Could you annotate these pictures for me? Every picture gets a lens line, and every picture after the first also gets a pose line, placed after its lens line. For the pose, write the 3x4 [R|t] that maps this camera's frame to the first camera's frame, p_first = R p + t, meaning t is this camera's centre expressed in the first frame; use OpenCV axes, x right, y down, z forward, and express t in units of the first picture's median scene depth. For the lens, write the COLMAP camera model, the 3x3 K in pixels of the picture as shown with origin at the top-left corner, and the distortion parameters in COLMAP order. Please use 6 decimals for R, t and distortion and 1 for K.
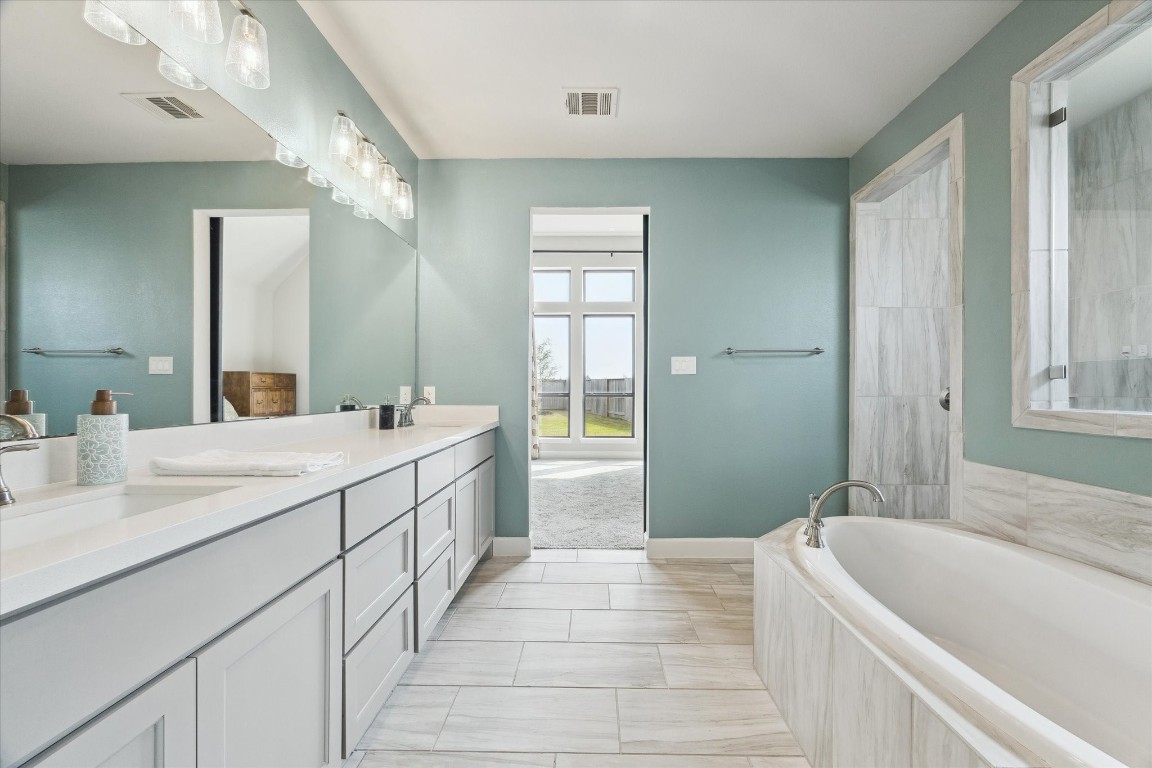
lens RADIAL K [[441.4, 0, 580.4], [0, 441.4, 385.2], [0, 0, 1]] dist [-0.002157, -0.000093]
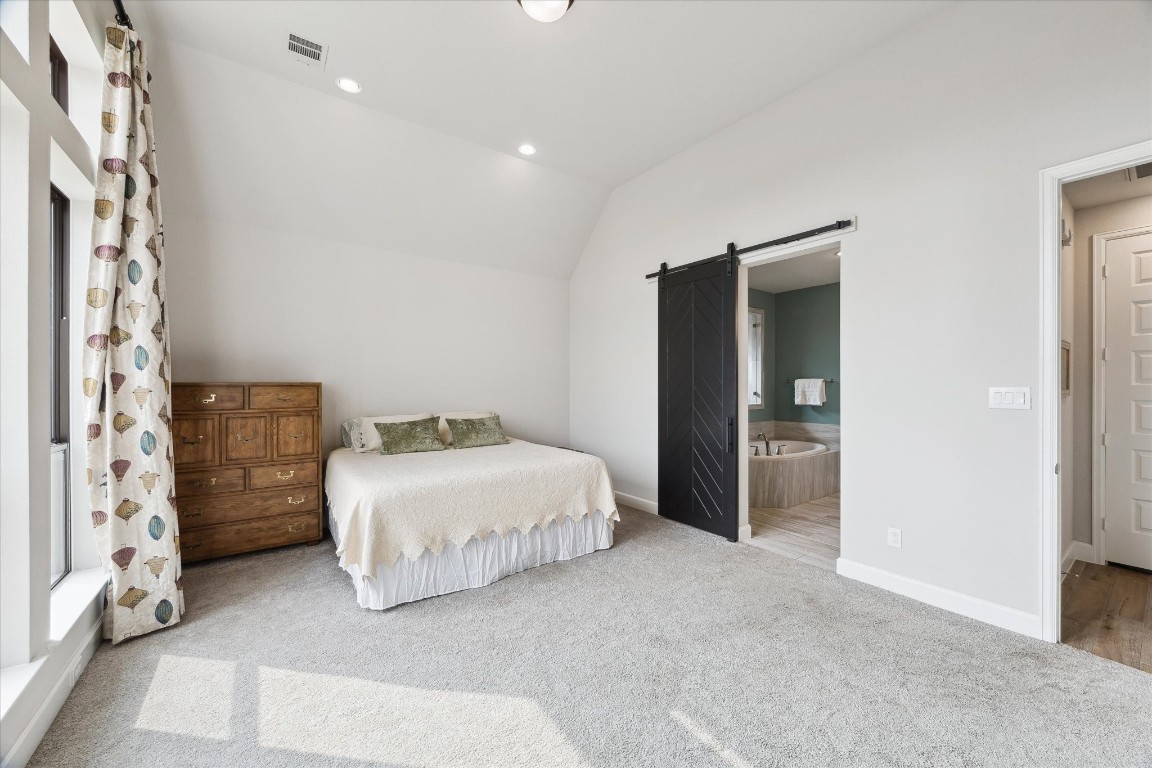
lens RADIAL K [[441.4, 0, 580.4], [0, 441.4, 385.2], [0, 0, 1]] dist [-0.002157, -0.000093]
pose [[-0.604249, -0.002915, 0.796790, -0.729154], [-0.002060, 0.999996, 0.002096, -0.088263], [-0.796793, -0.000375, -0.604252, 2.691818]]
